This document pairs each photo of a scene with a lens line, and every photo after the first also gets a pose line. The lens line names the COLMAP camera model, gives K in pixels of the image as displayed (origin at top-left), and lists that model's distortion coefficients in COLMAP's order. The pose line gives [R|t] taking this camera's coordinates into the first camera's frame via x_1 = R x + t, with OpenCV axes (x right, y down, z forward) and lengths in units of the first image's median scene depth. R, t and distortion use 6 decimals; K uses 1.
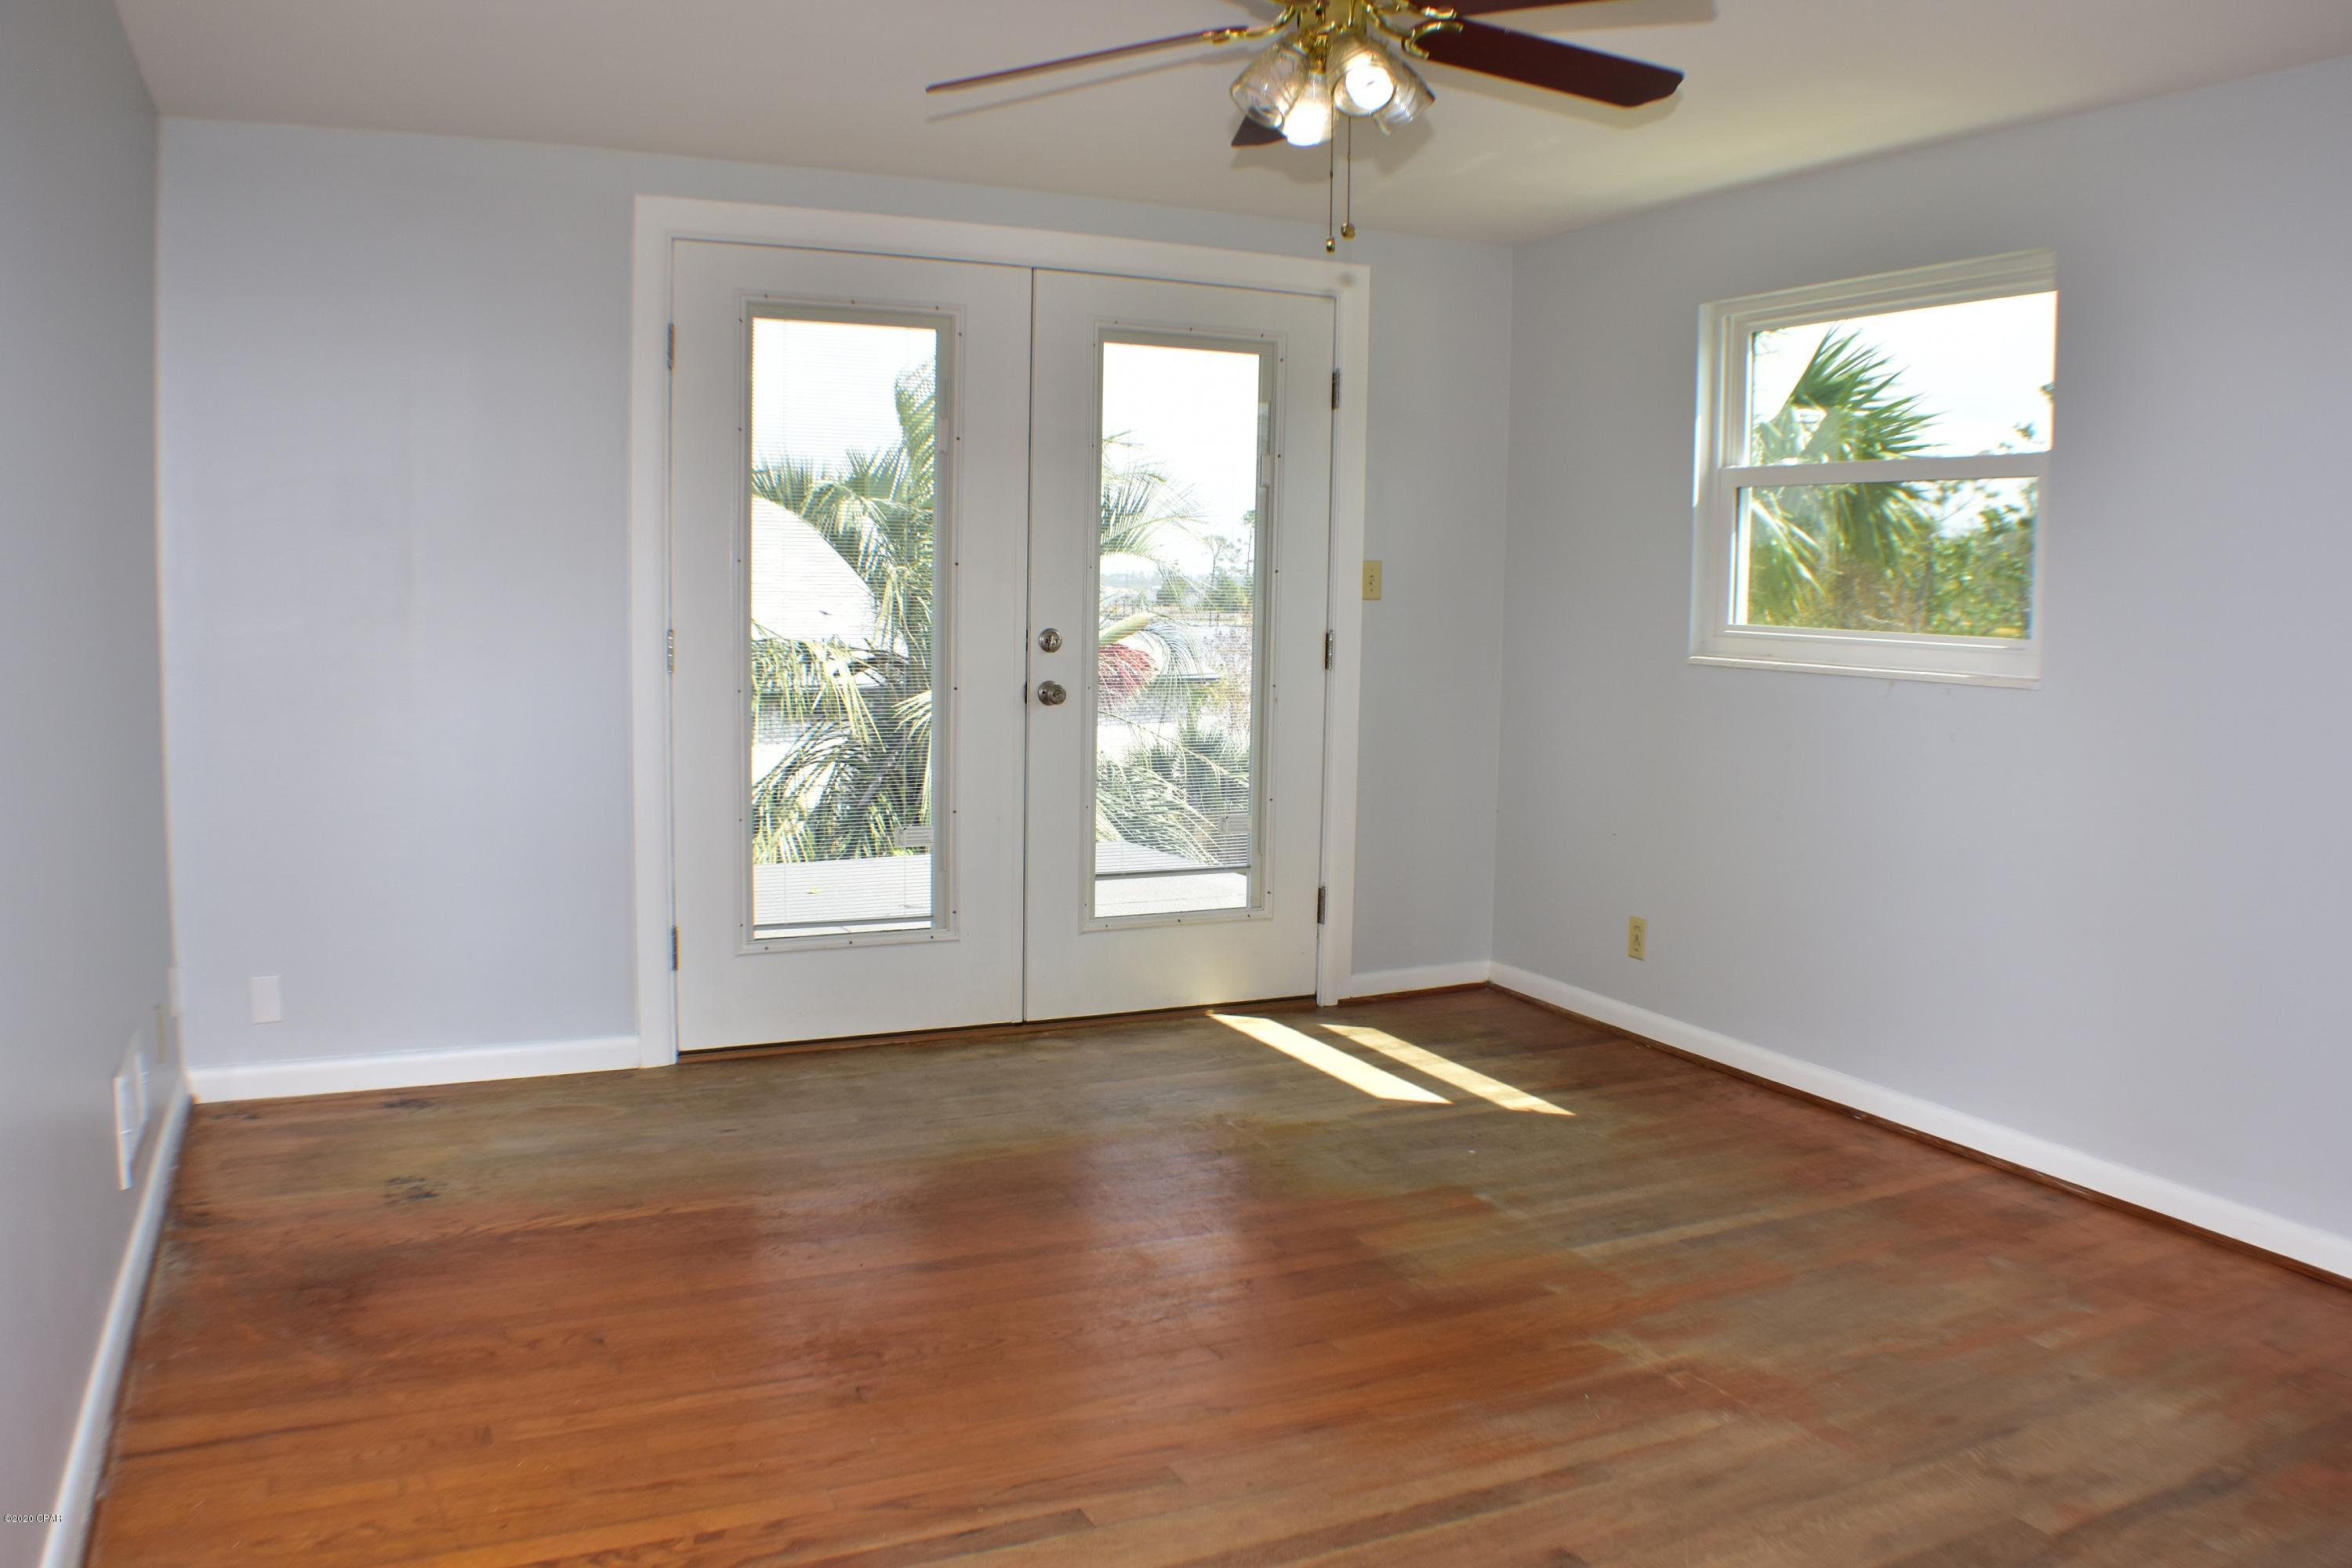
lens RADIAL K [[1813.4, 0, 1176.0], [0, 1813.4, 784.0], [0, 0, 1]] dist [-0.166469, 0.047454]
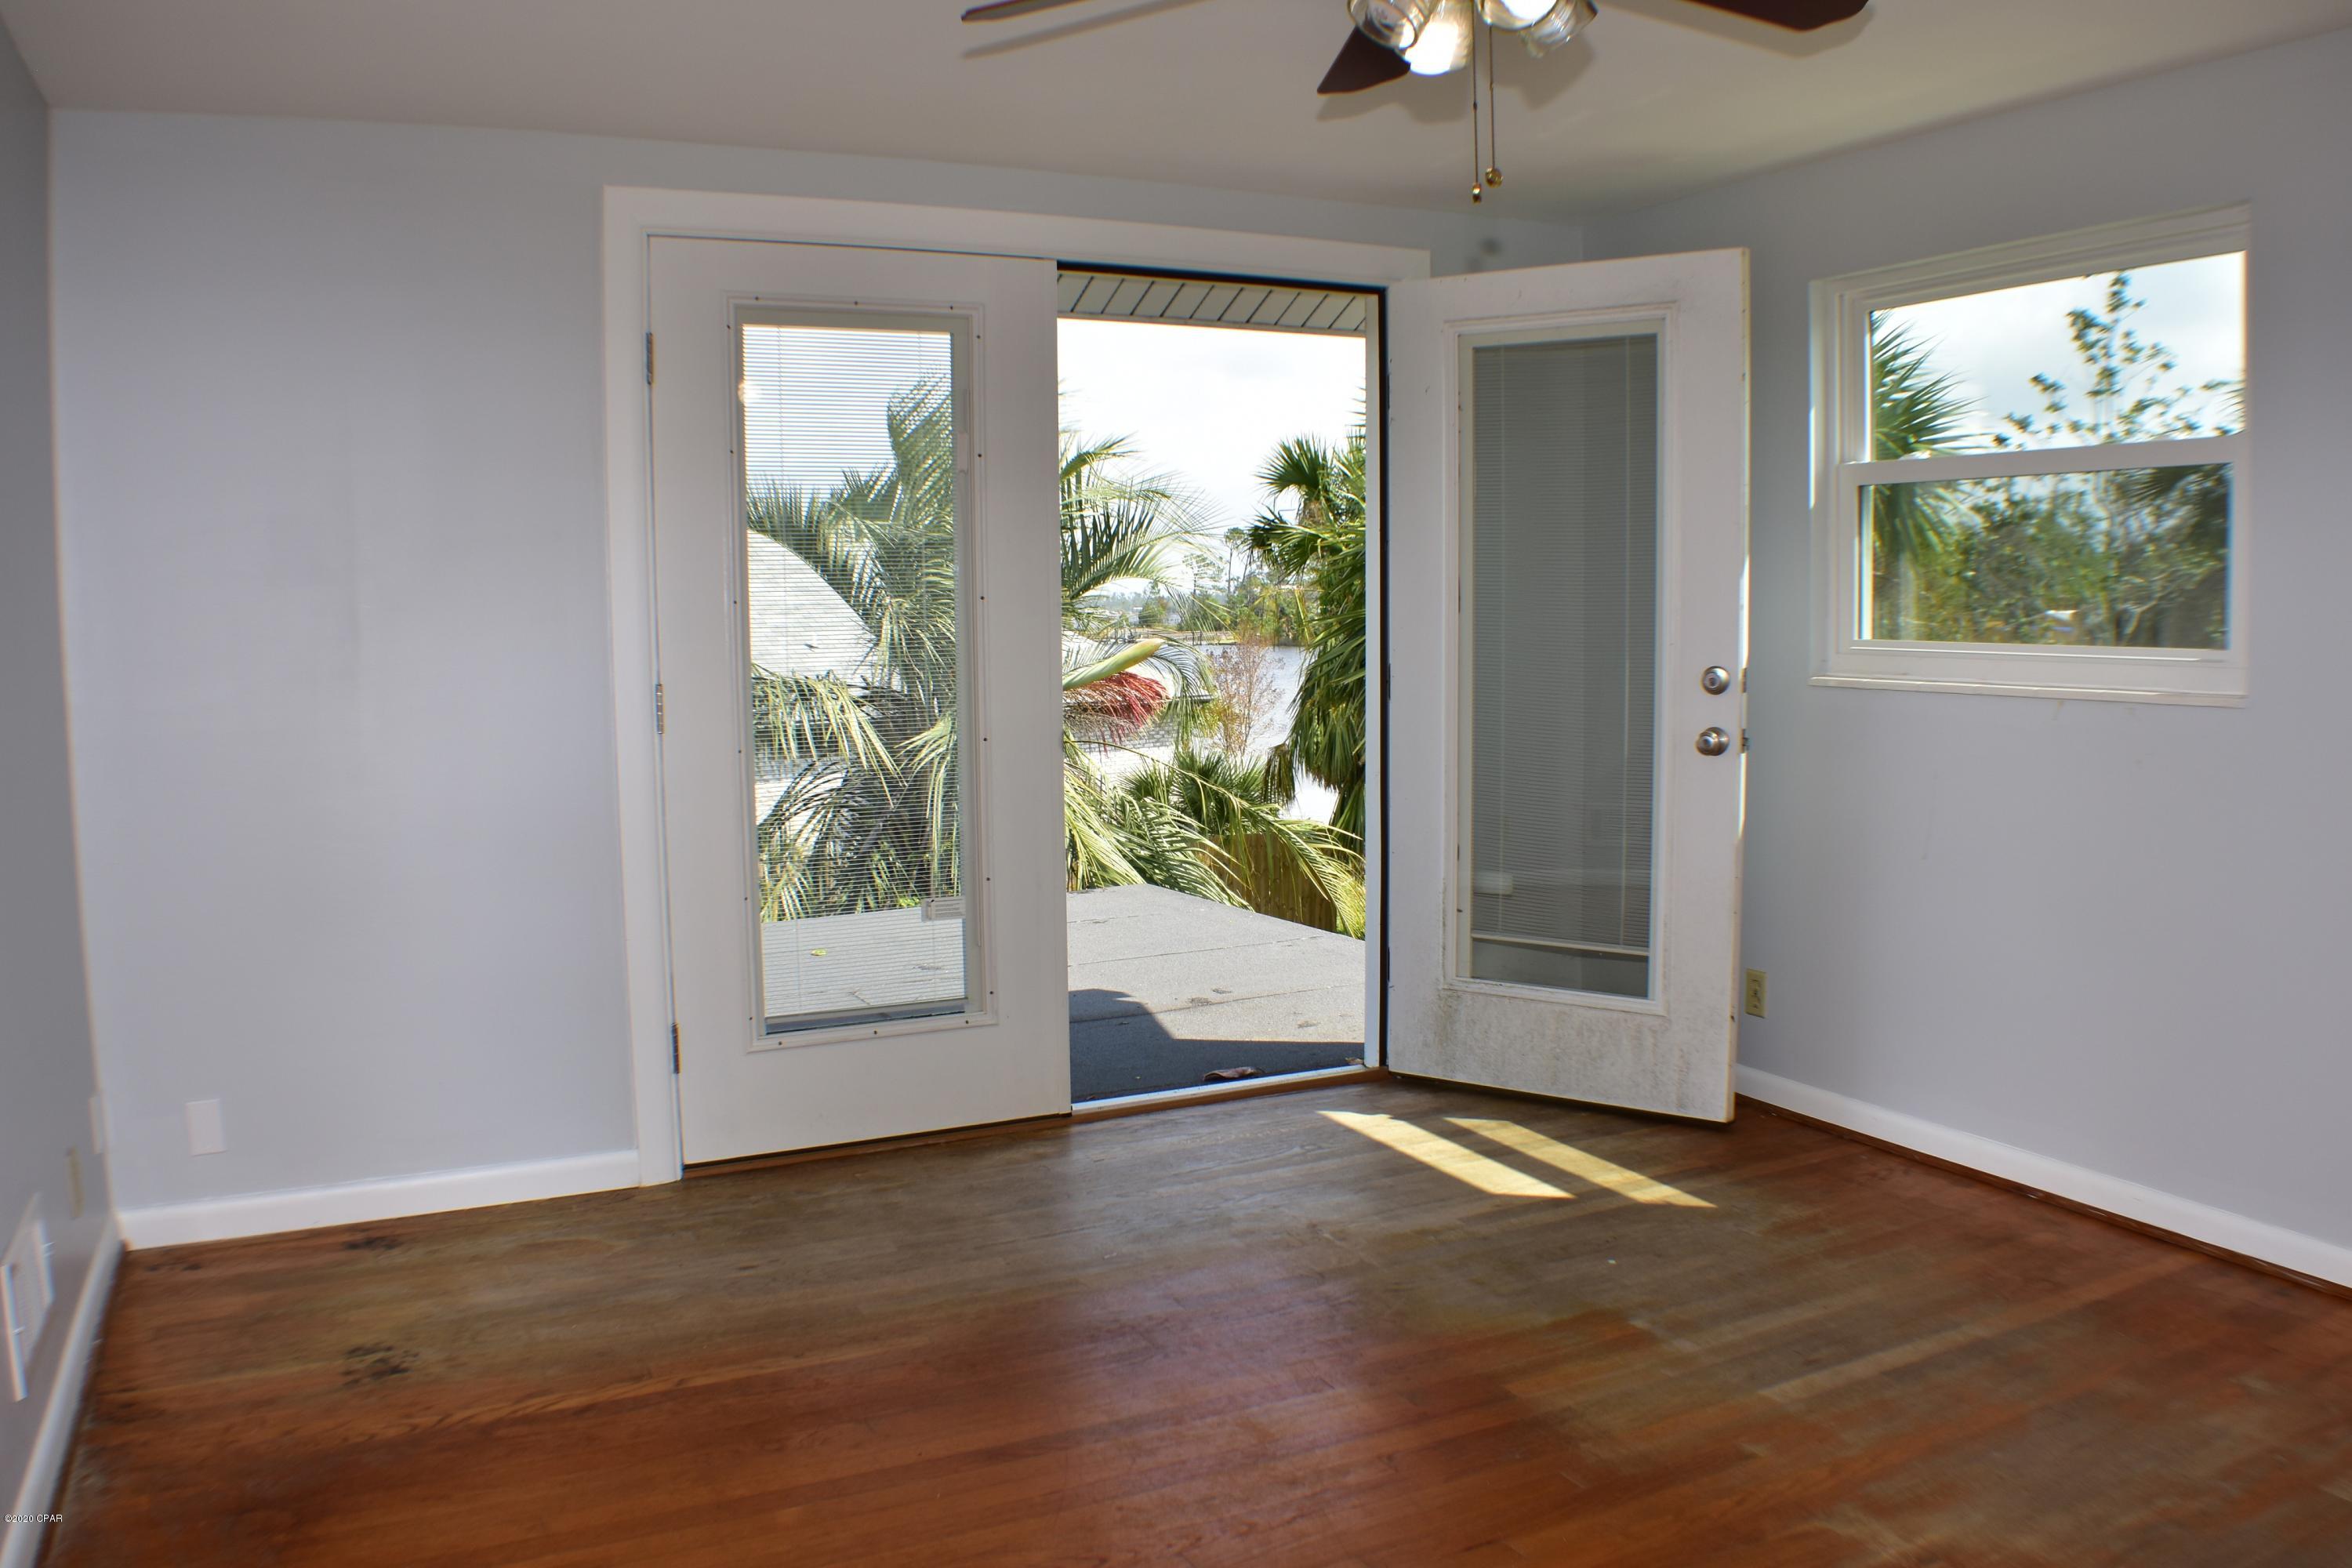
lens RADIAL K [[1813.4, 0, 1176.0], [0, 1813.4, 784.0], [0, 0, 1]] dist [-0.166469, 0.047454]
pose [[0.999458, -0.032014, 0.007715, -0.046339], [0.032095, 0.999429, -0.010577, -0.023958], [-0.007372, 0.010819, 0.999914, 0.150881]]
